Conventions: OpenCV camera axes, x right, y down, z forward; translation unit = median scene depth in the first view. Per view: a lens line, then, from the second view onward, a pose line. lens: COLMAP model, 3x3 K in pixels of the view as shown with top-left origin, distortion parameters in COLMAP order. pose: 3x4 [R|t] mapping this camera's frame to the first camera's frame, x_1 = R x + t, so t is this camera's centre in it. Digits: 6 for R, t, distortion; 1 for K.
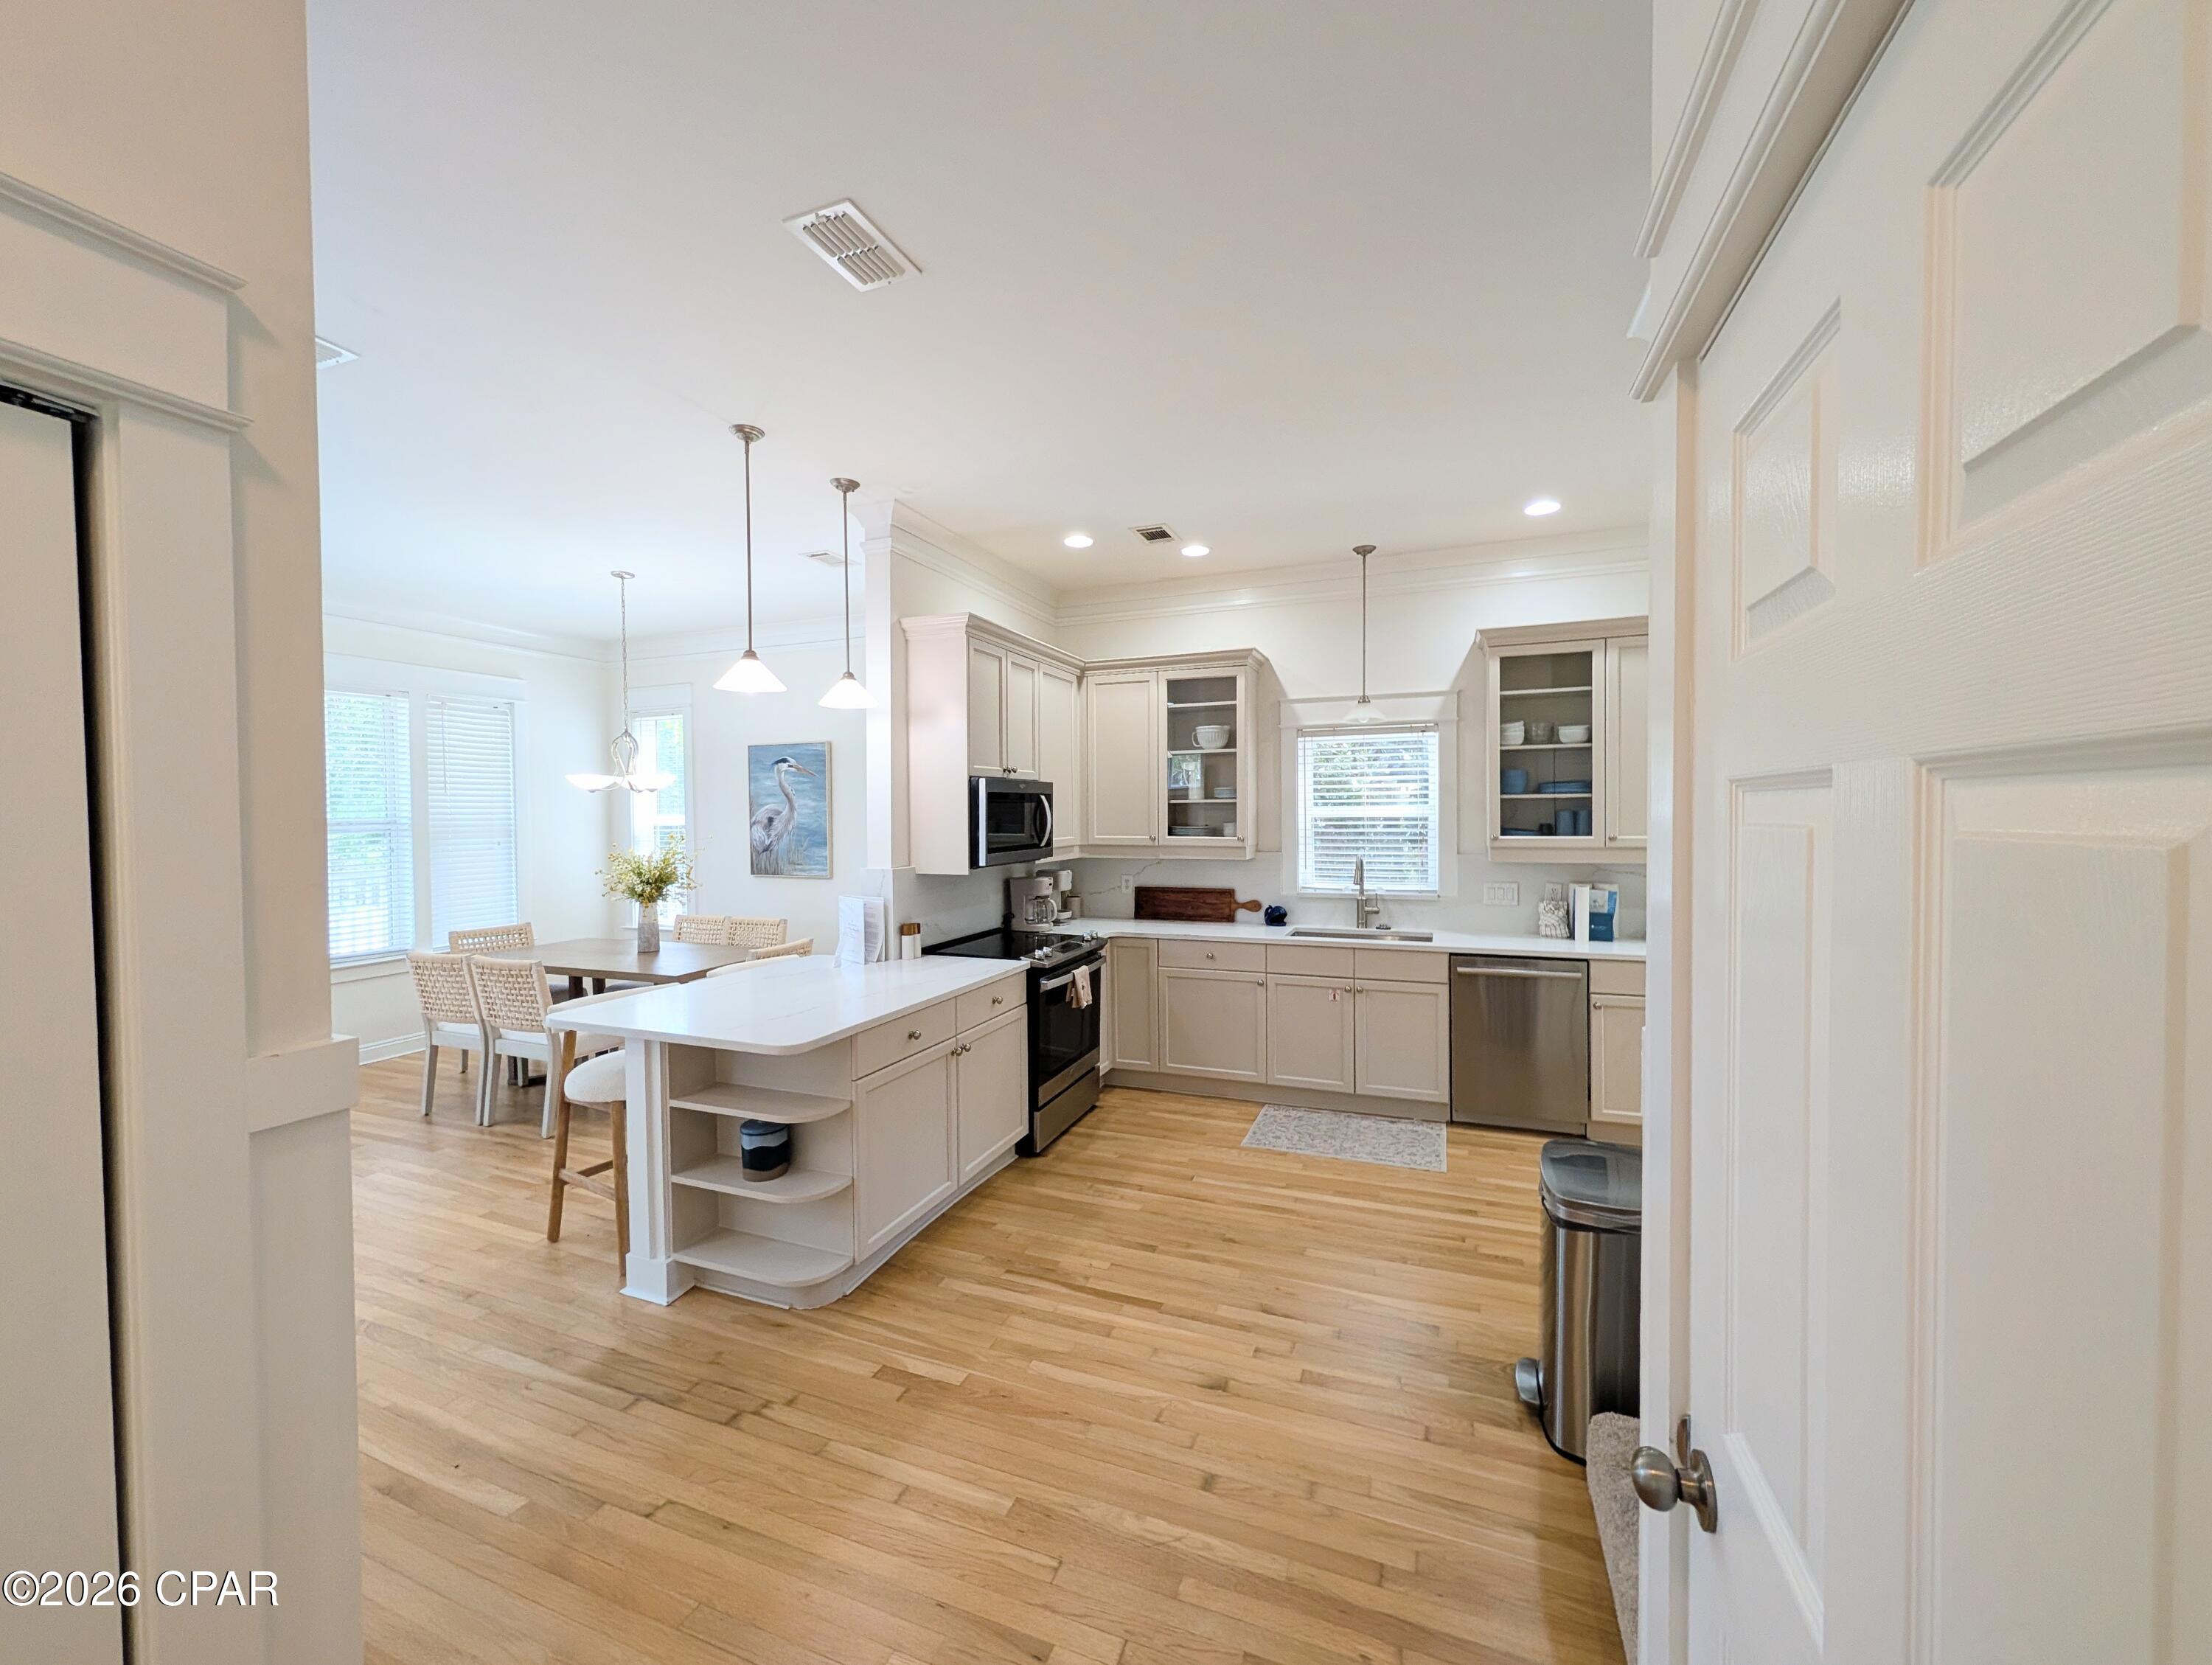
lens RADIAL K [[867.2, 0, 1096.7], [0, 867.2, 836.9], [0, 0, 1]] dist [-0.000592, -0.000298]
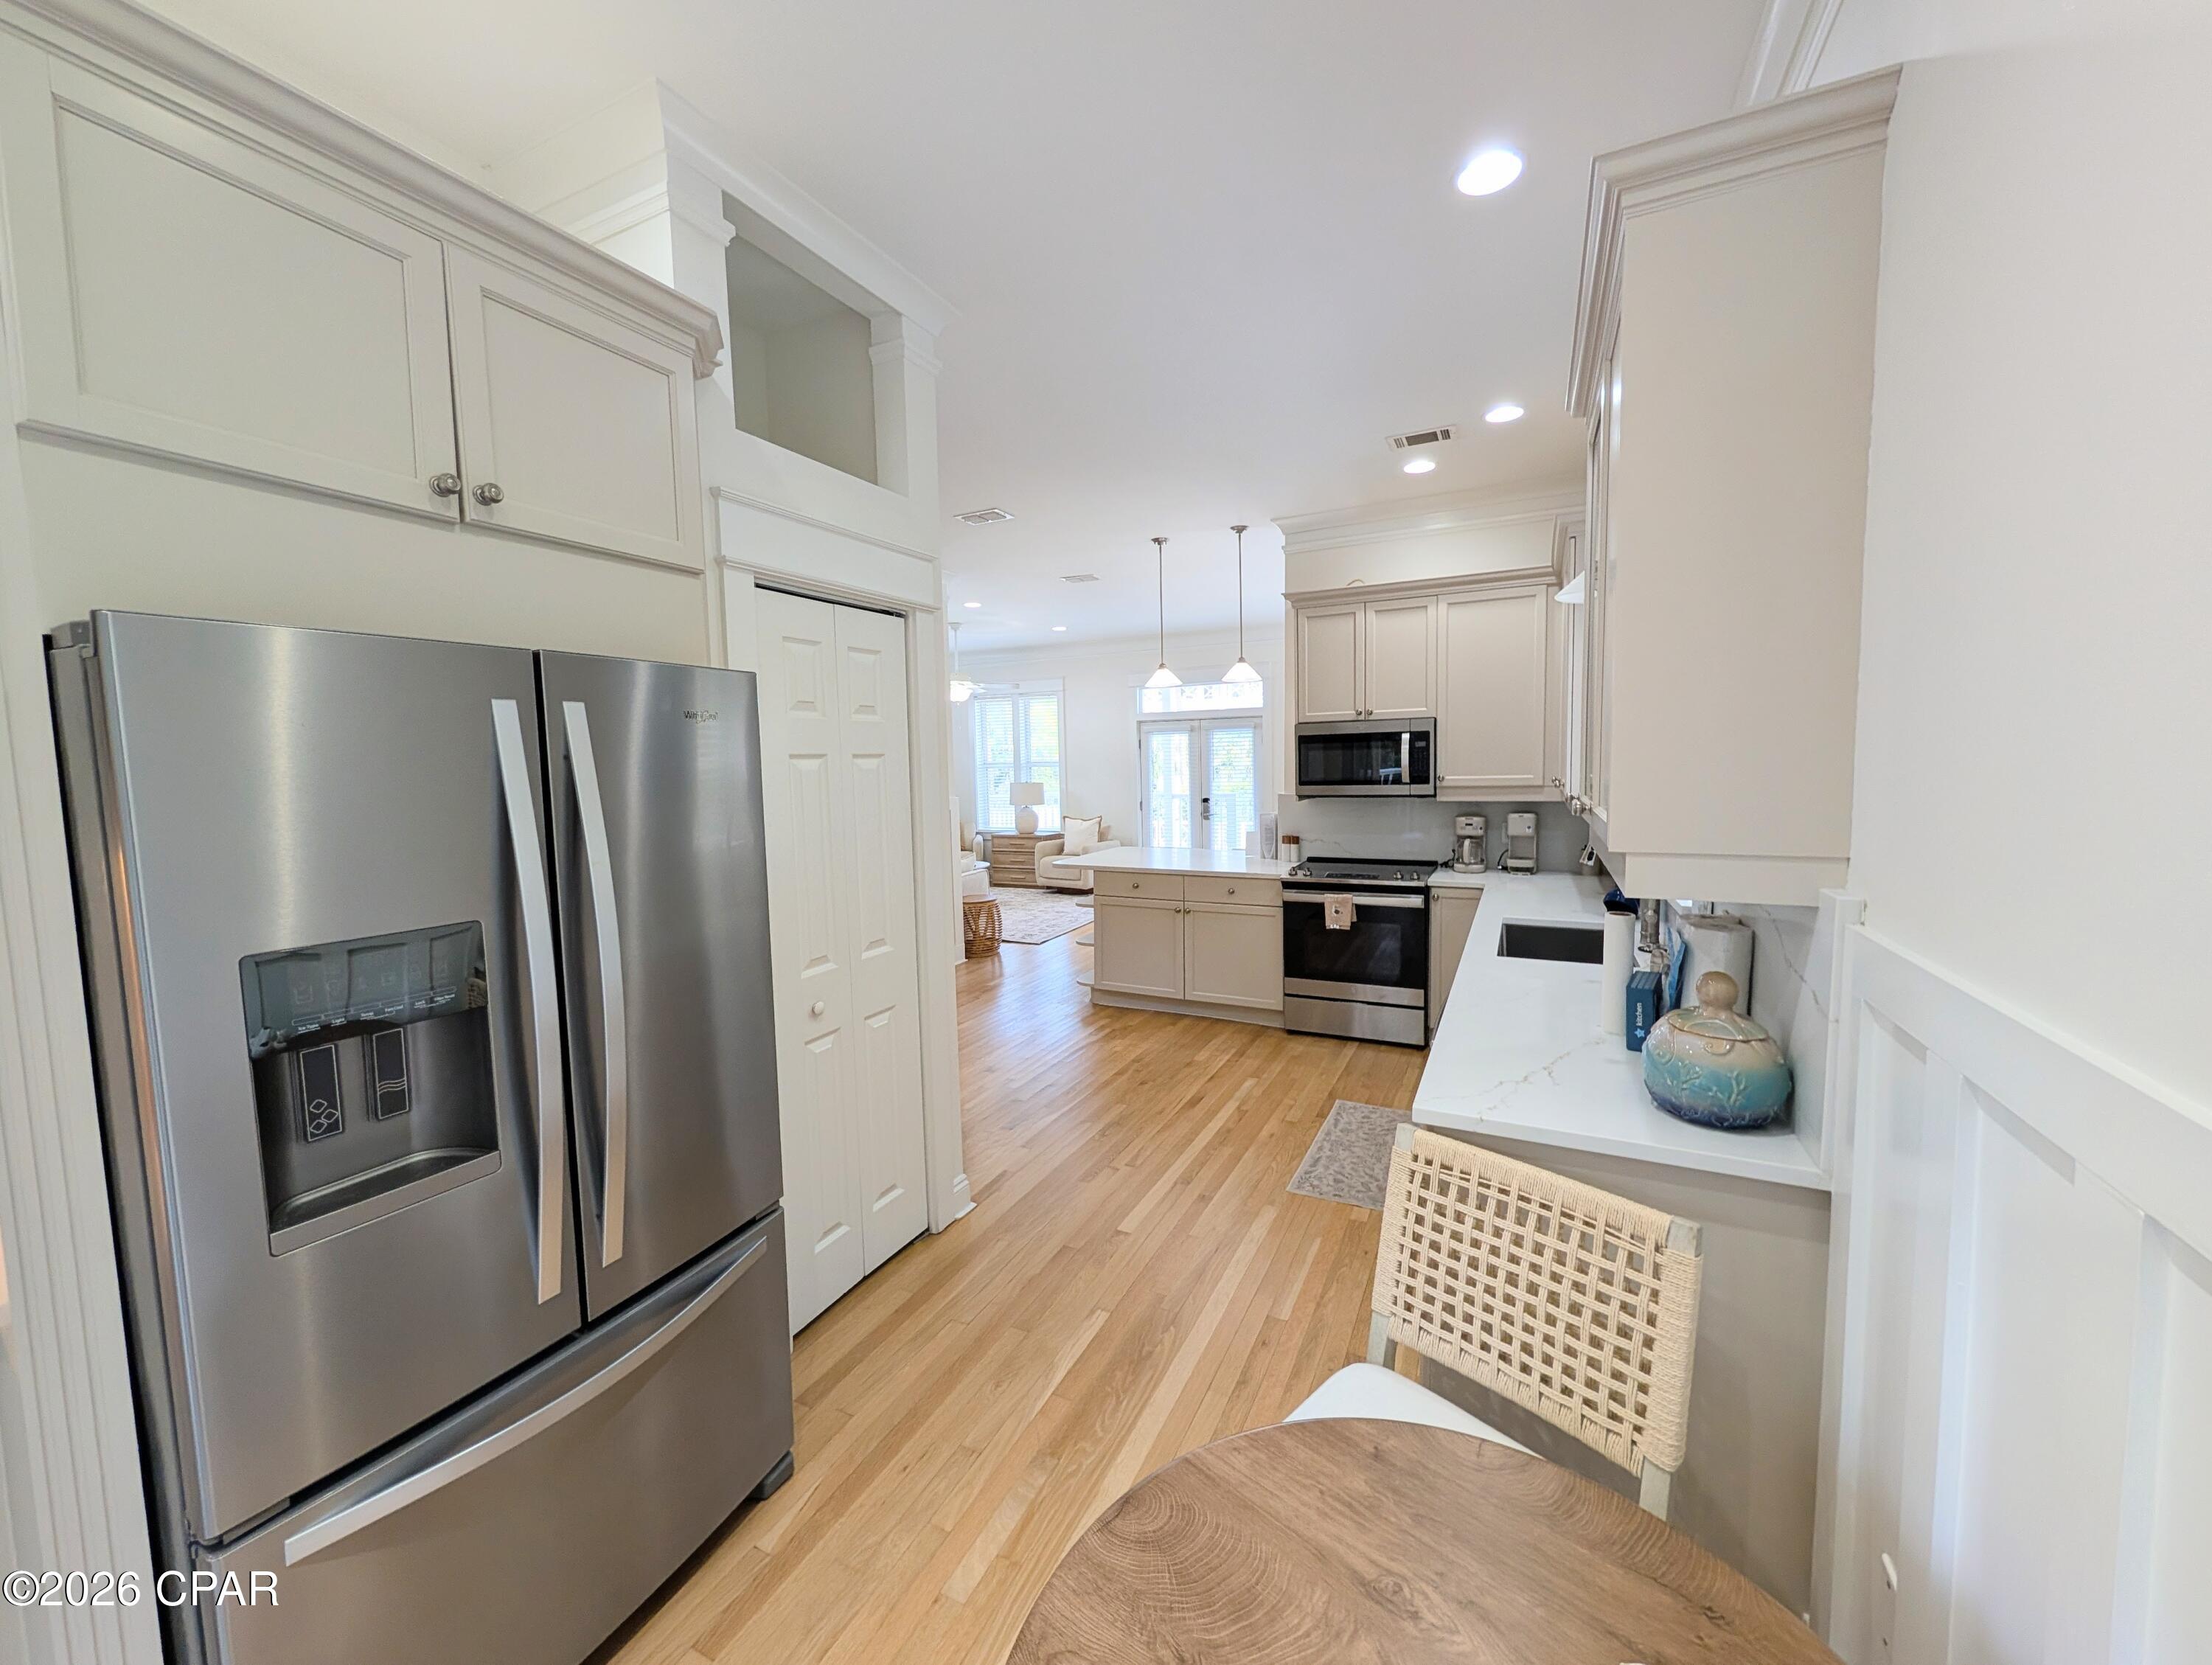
lens RADIAL K [[867.2, 0, 1113.6], [0, 867.2, 833.6], [0, 0, 1]] dist [-0.000592, -0.000298]
pose [[-0.097116, 0.089471, -0.991243, 1.371494], [-0.005968, 0.995881, 0.090475, -0.027891], [0.995255, 0.014702, -0.096182, 1.035060]]
